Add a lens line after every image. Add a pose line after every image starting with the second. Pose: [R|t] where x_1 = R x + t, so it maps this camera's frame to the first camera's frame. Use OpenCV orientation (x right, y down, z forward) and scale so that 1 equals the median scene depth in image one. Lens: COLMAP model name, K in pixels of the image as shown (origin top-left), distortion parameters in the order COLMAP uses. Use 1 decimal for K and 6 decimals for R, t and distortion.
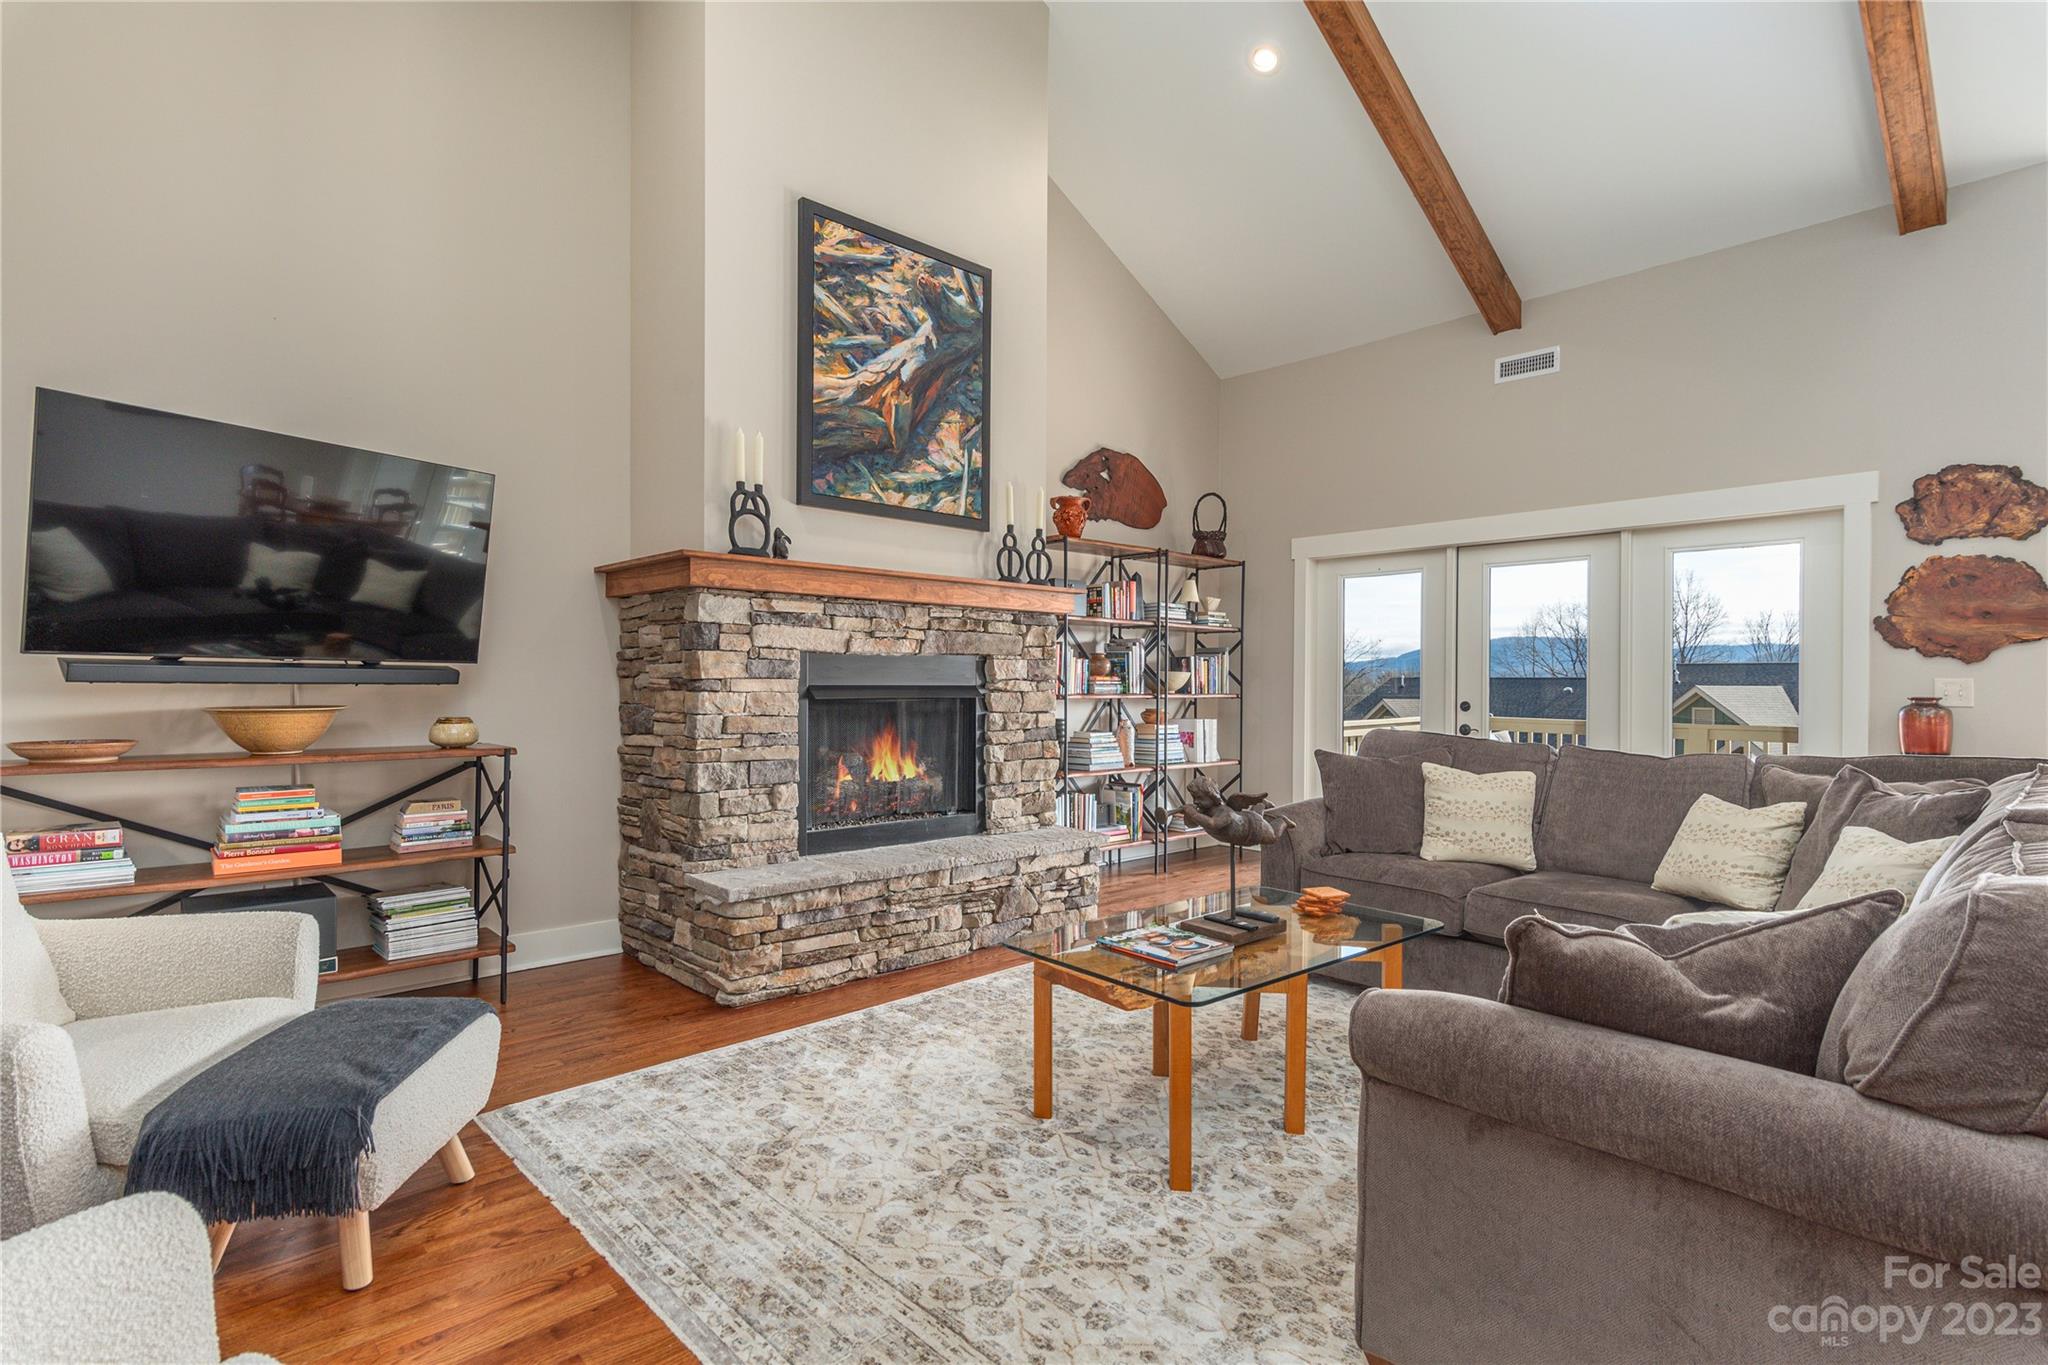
lens RADIAL K [[1004.2, 0, 1024.0], [0, 1004.2, 682.5], [0, 0, 1]] dist [0.012989, -0.000171]
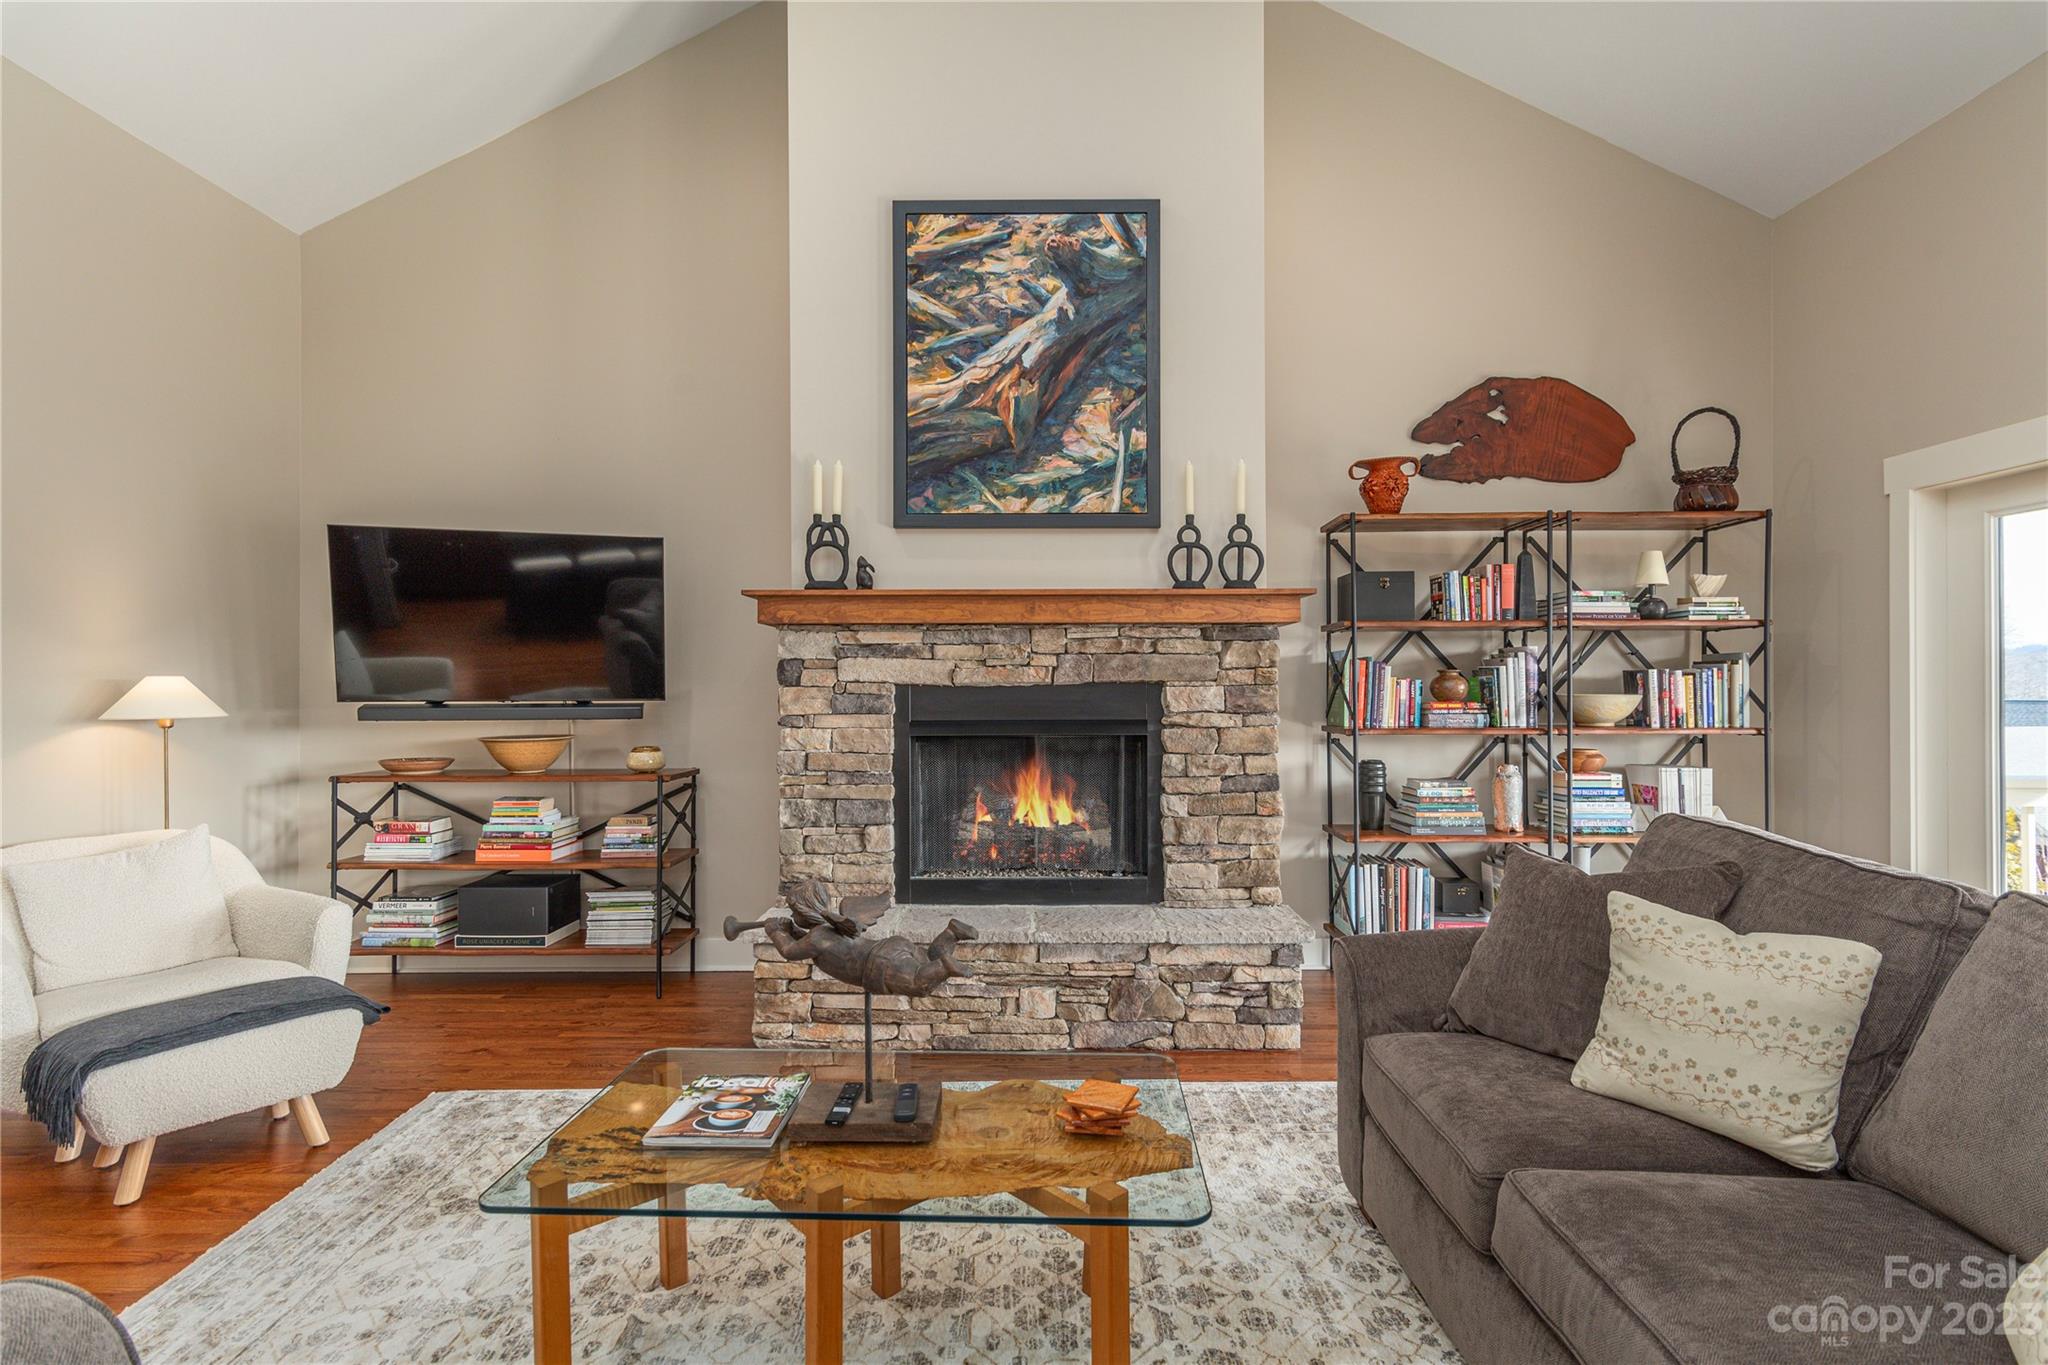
lens RADIAL K [[1008.4, 0, 1027.4], [0, 1008.4, 685.1], [0, 0, 1]] dist [0.010382, 0.000162]
pose [[0.724663, -0.010521, -0.689023, 0.482103], [0.007764, 0.999945, -0.007103, -0.021546], [0.689060, -0.000202, 0.724704, 0.378256]]
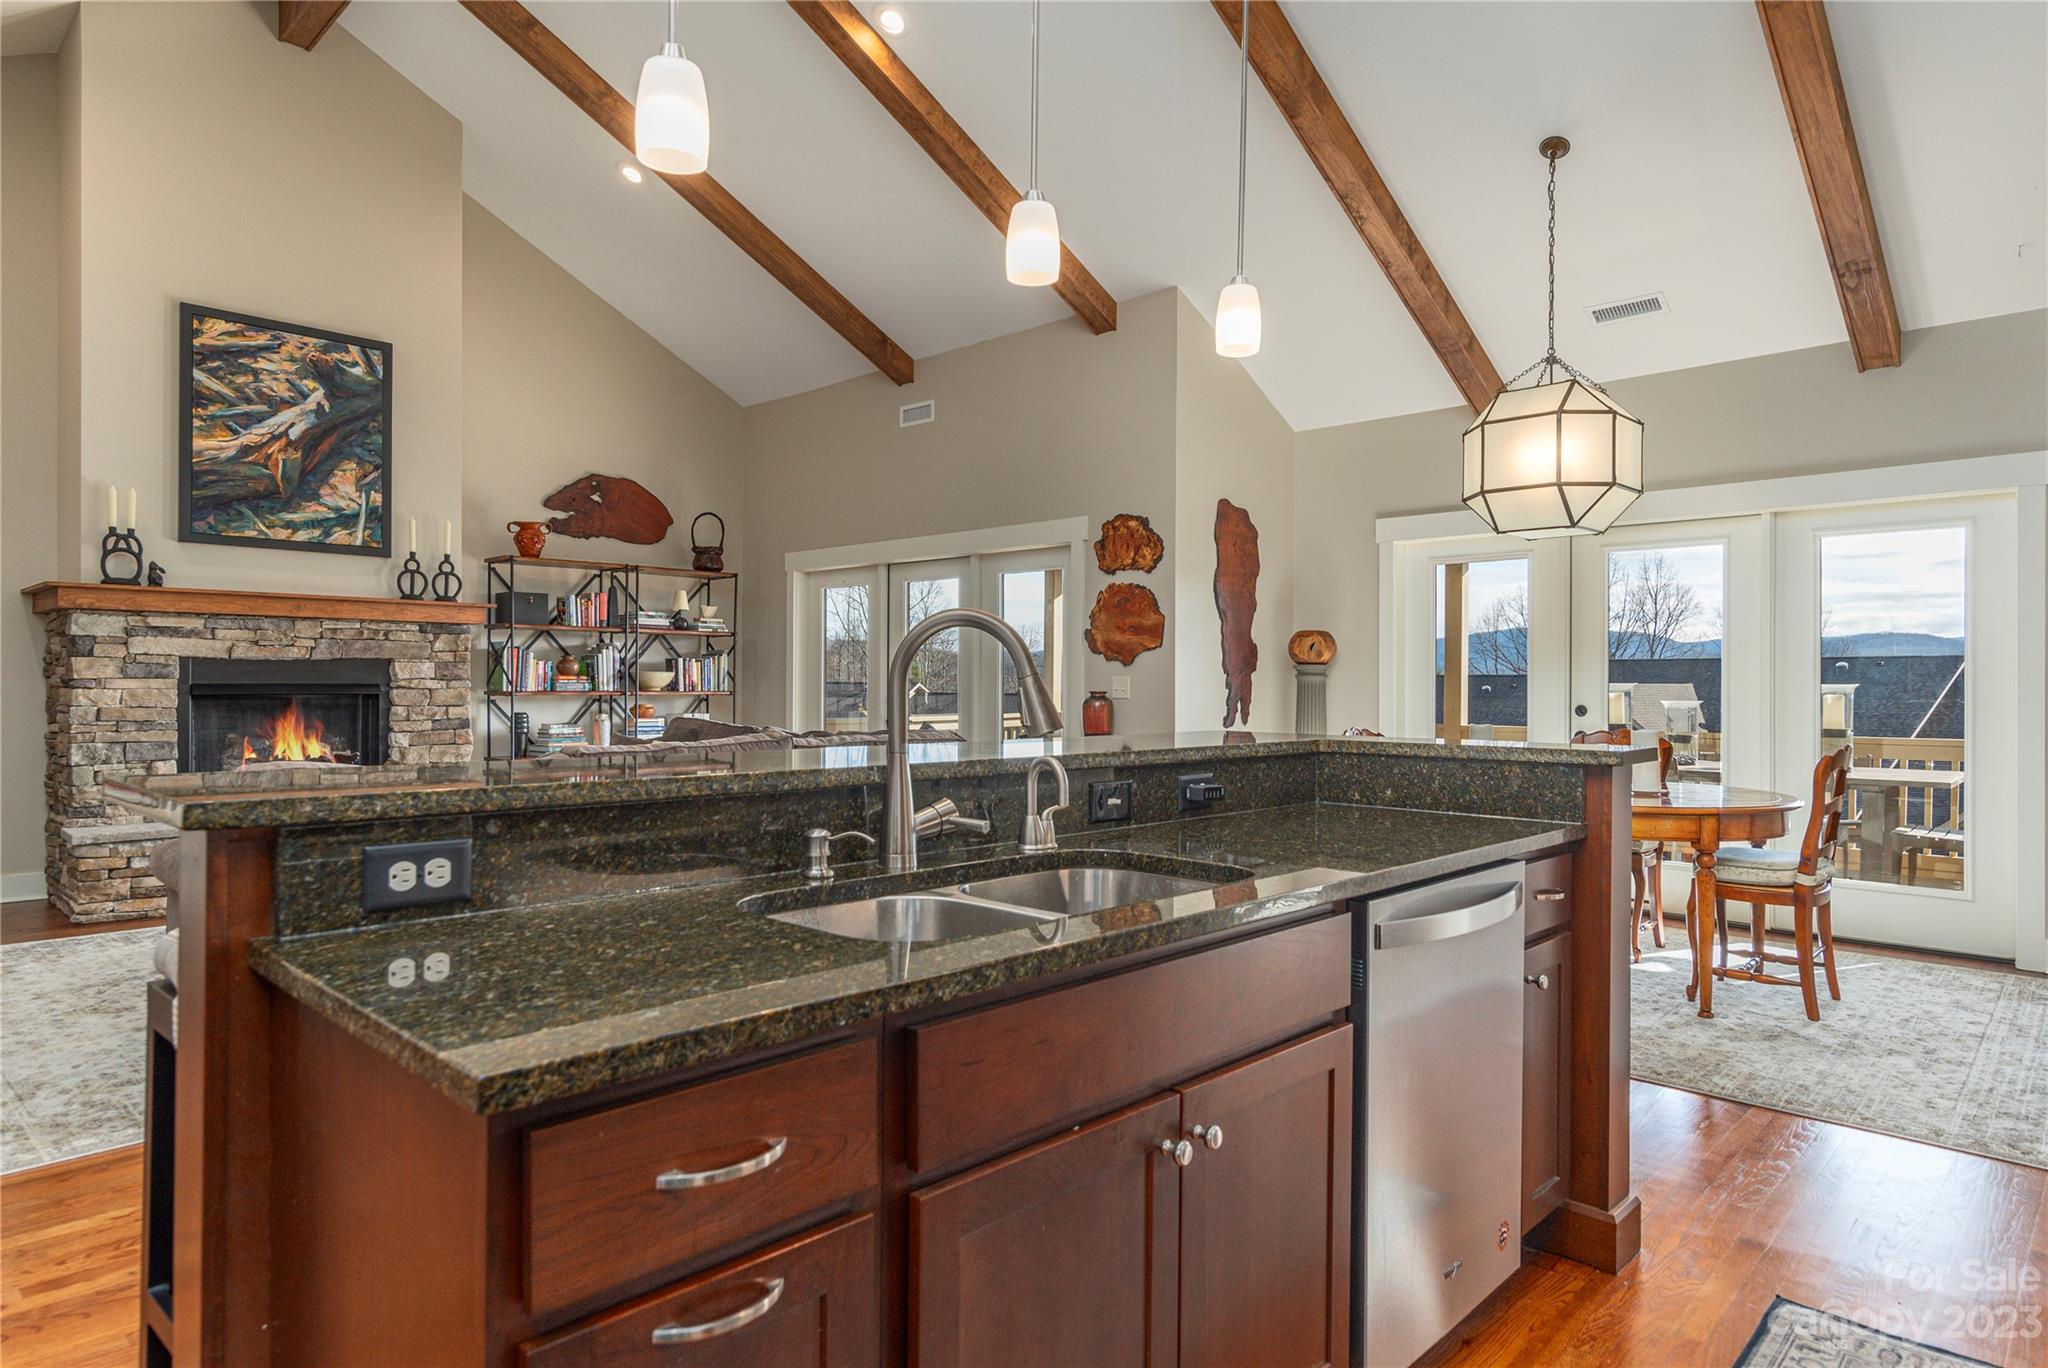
lens RADIAL K [[1187.6, 0, 1027.3], [0, 1187.6, 682.1], [0, 0, 1]] dist [0.003642, -0.000323]
pose [[0.998487, -0.001867, 0.054953, 0.720060], [0.001865, 0.999998, 0.000089, 0.002425], [-0.054953, 0.000013, 0.998489, -0.530821]]
